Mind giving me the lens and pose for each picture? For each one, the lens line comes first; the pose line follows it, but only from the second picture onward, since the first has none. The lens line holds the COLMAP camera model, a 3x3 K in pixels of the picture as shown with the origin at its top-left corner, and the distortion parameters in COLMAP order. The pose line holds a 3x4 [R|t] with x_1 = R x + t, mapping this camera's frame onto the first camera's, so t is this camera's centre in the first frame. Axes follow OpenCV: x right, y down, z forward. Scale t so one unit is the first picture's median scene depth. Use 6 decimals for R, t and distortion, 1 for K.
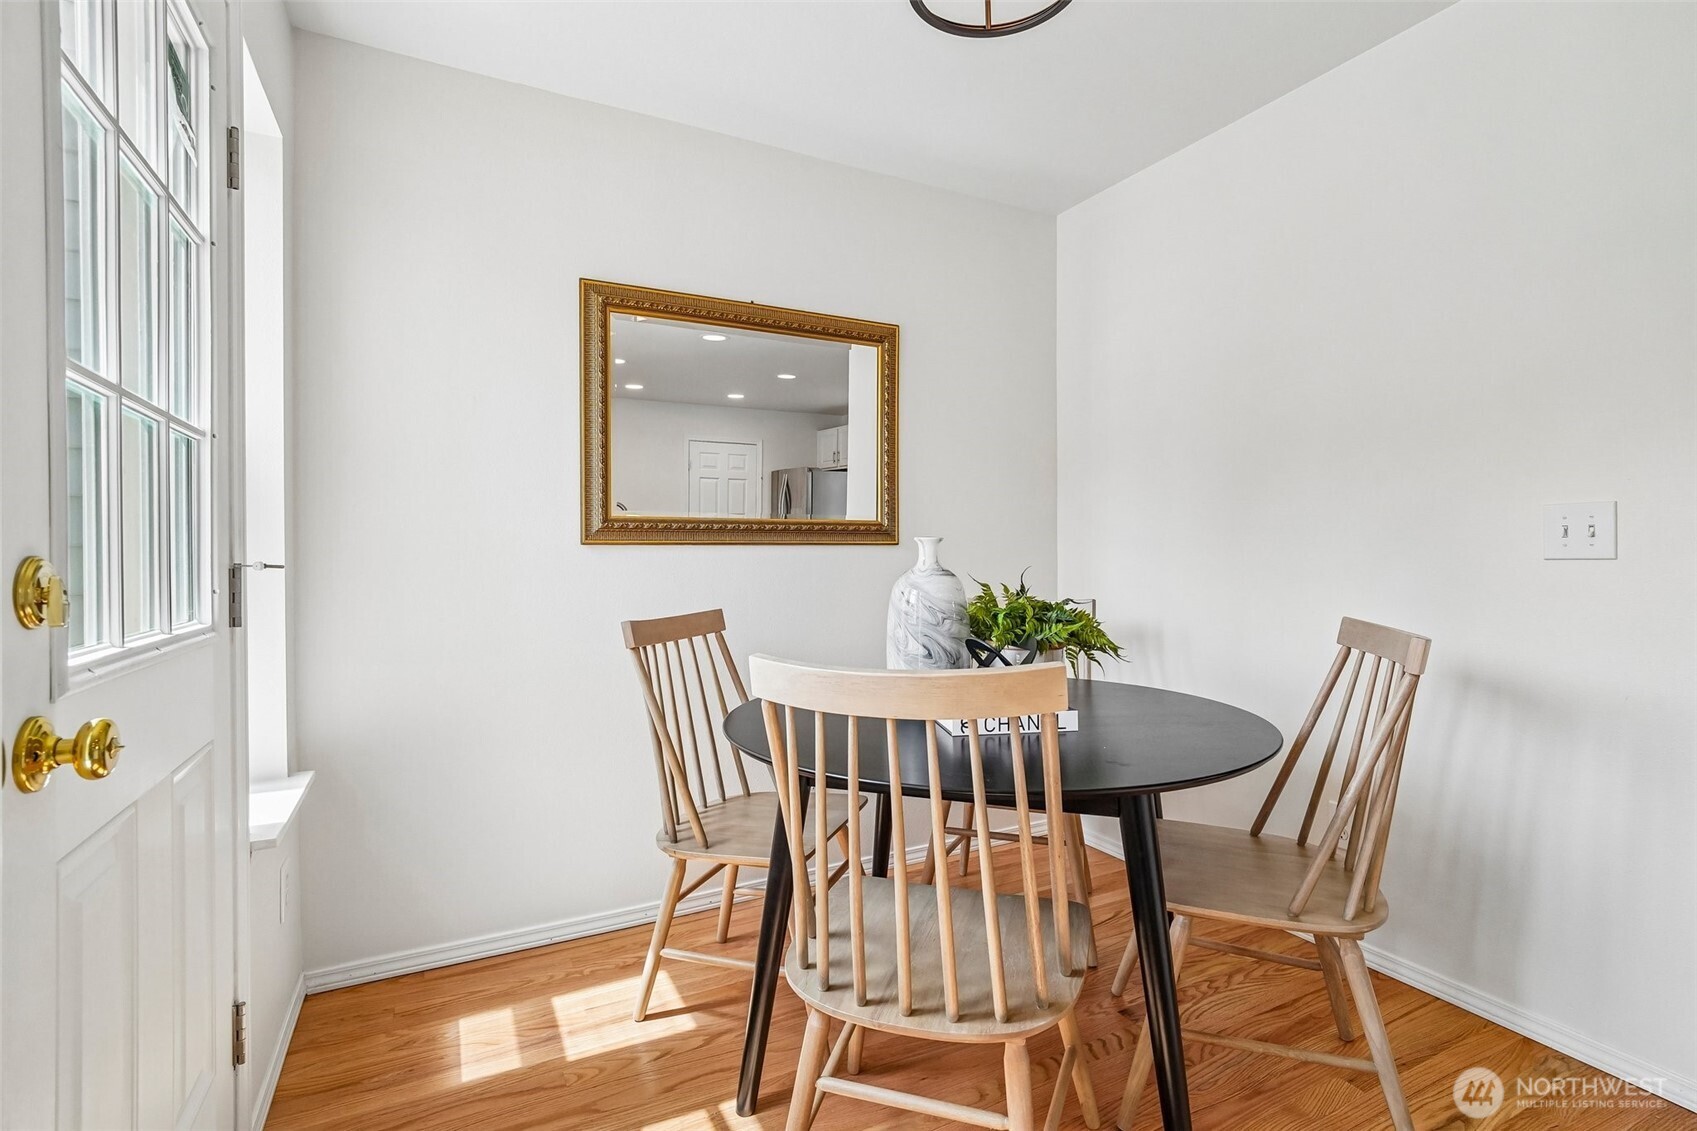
lens RADIAL K [[807.2, 0, 847.5], [0, 807.2, 565.5], [0, 0, 1]] dist [-0.007228, 0.005643]
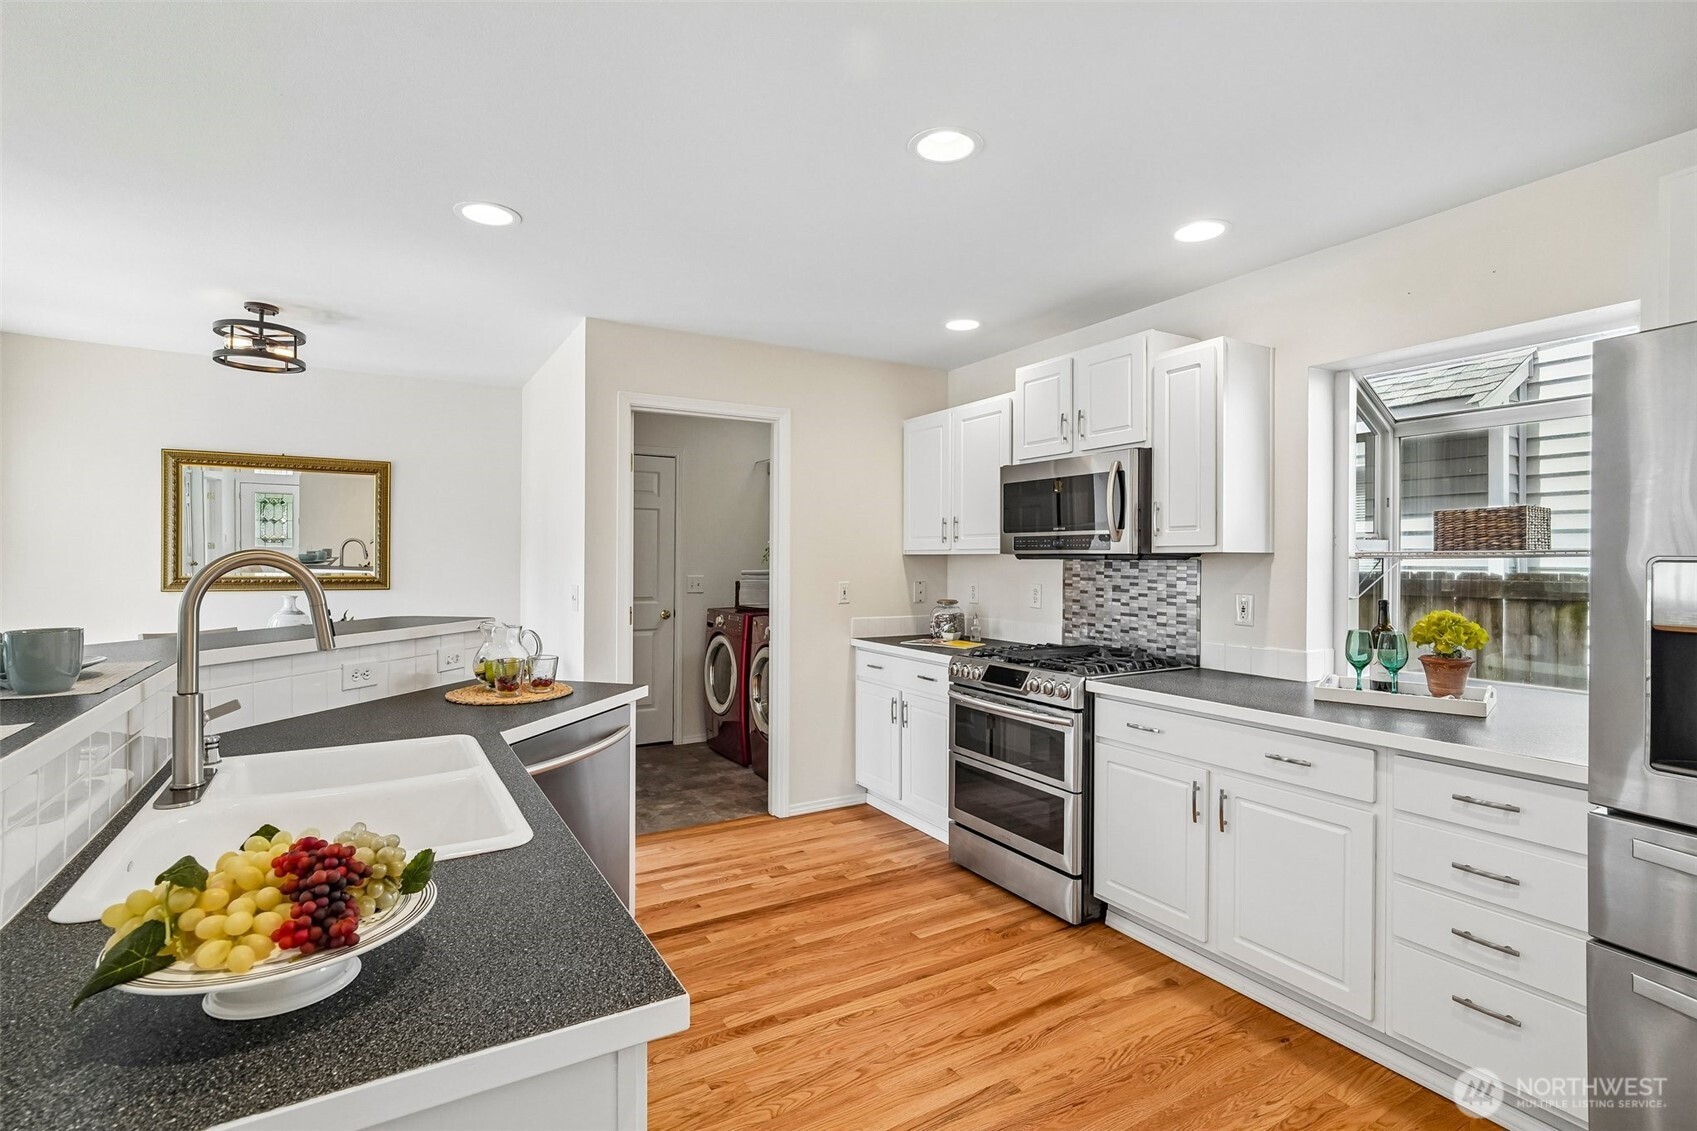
lens RADIAL K [[807.2, 0, 852.5], [0, 807.2, 559.3], [0, 0, 1]] dist [-0.007228, 0.005643]
pose [[0.998316, 0.013283, 0.056465, 1.279908], [-0.012746, 0.999870, -0.009858, -0.114124], [-0.056588, 0.009122, 0.998356, -1.042496]]
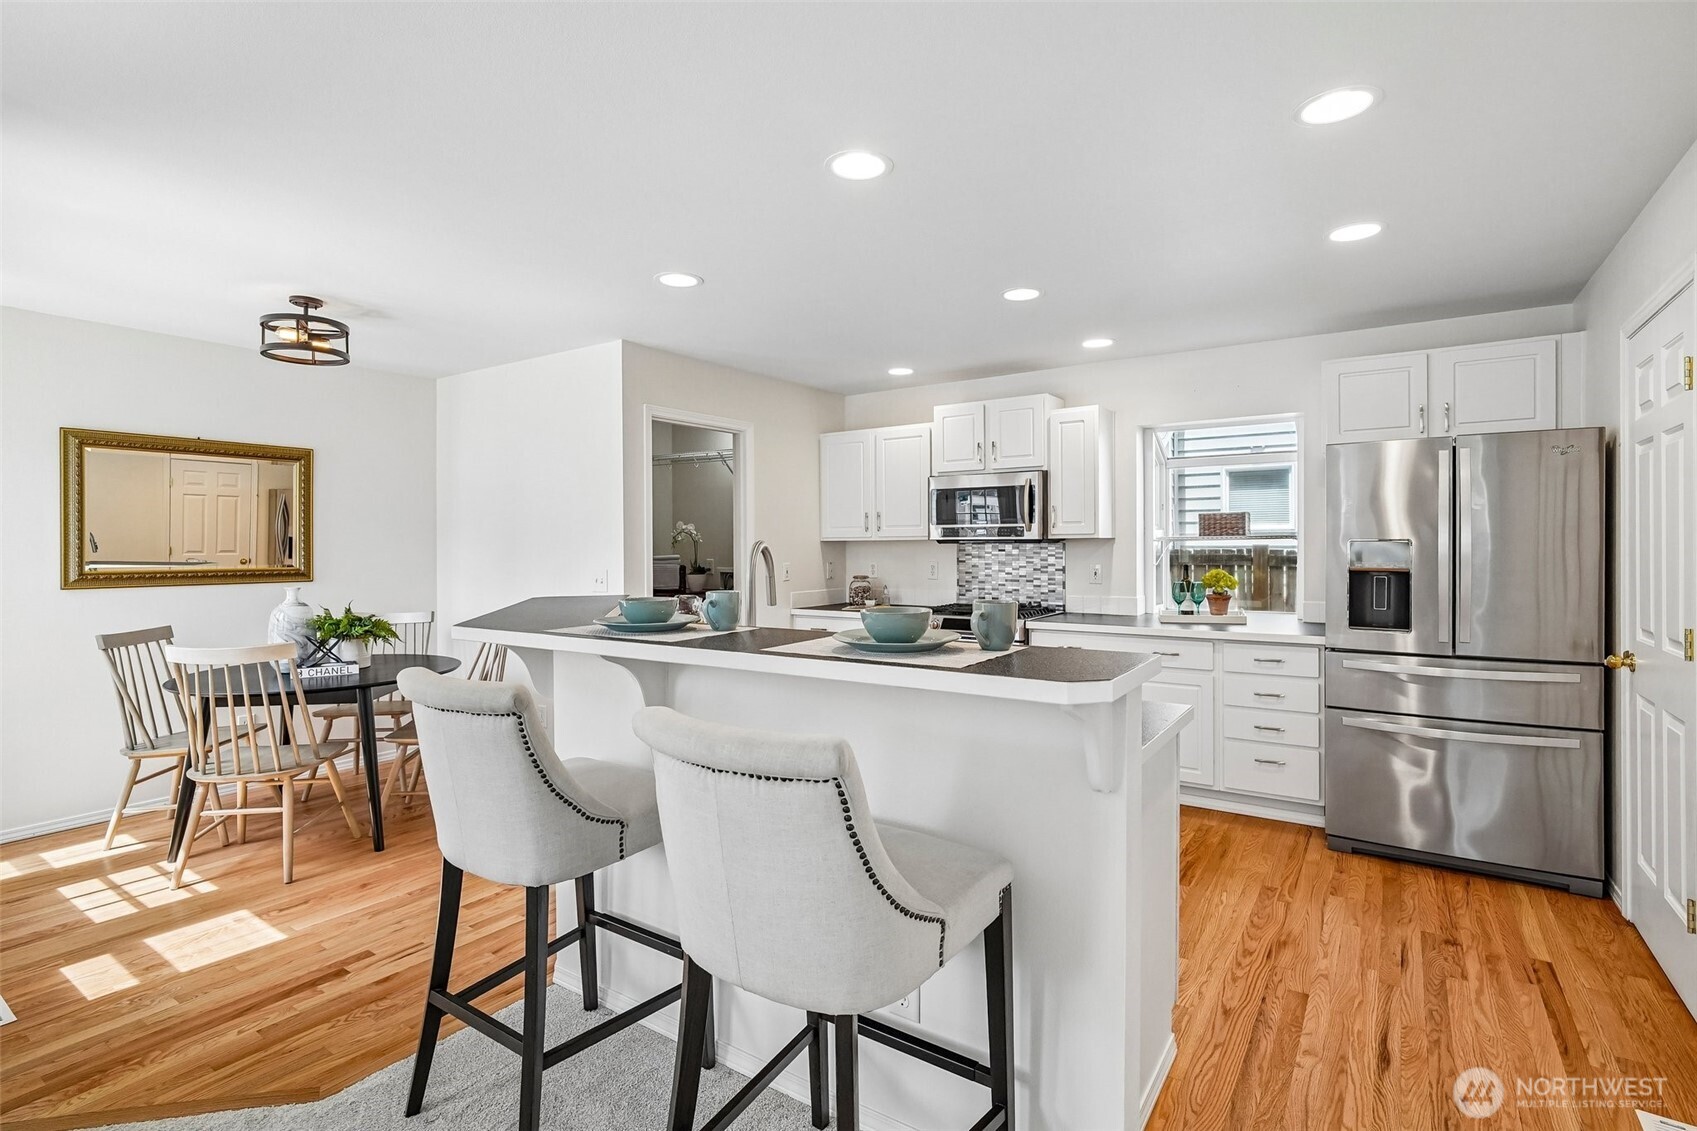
lens RADIAL K [[807.2, 0, 861.2], [0, 807.2, 550.0], [0, 0, 1]] dist [-0.007228, 0.005643]
pose [[0.877060, 0.000650, 0.480381, 0.342287], [0.002697, 0.999977, -0.006276, -0.102125], [-0.480374, 0.006800, 0.877038, -1.346652]]
